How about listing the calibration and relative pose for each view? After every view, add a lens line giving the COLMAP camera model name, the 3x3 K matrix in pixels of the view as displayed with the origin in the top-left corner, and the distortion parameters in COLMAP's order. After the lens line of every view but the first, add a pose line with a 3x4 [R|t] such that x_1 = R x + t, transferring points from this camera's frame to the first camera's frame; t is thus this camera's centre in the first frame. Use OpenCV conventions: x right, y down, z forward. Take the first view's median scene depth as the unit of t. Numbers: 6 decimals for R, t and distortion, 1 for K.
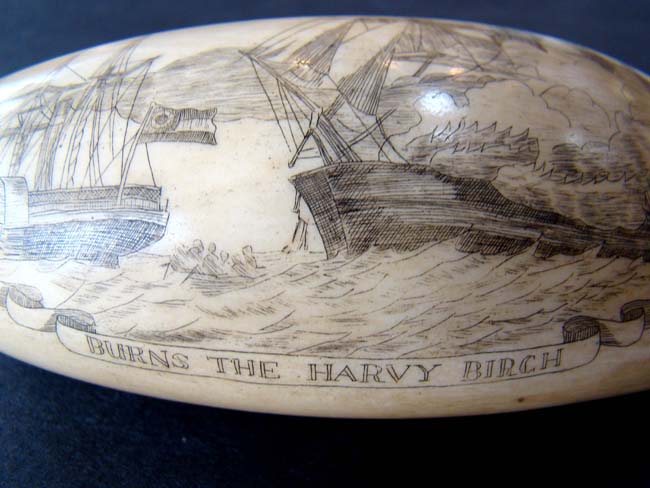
lens RADIAL K [[634.1, 0, 325.0], [0, 634.1, 244.0], [0, 0, 1]] dist [-0.290775, 0.074337]
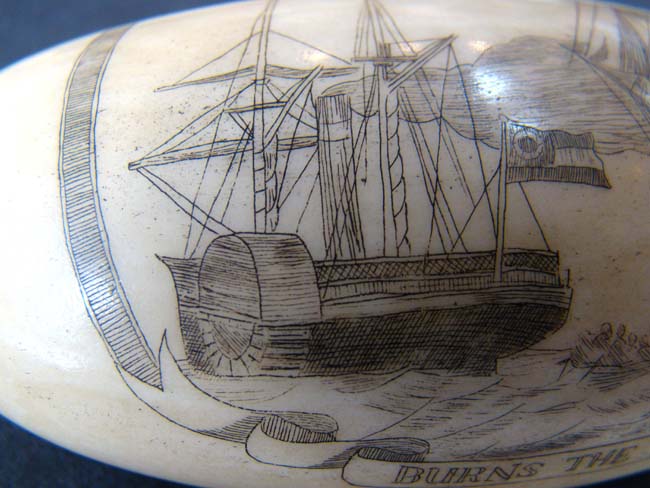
lens RADIAL K [[634.1, 0, 325.0], [0, 634.1, 244.0], [0, 0, 1]] dist [-0.290775, 0.074337]
pose [[0.962466, -0.055924, 0.265579, -0.674139], [0.030738, 0.994705, 0.098063, -0.170252], [-0.269657, -0.086219, 0.959089, 0.417910]]
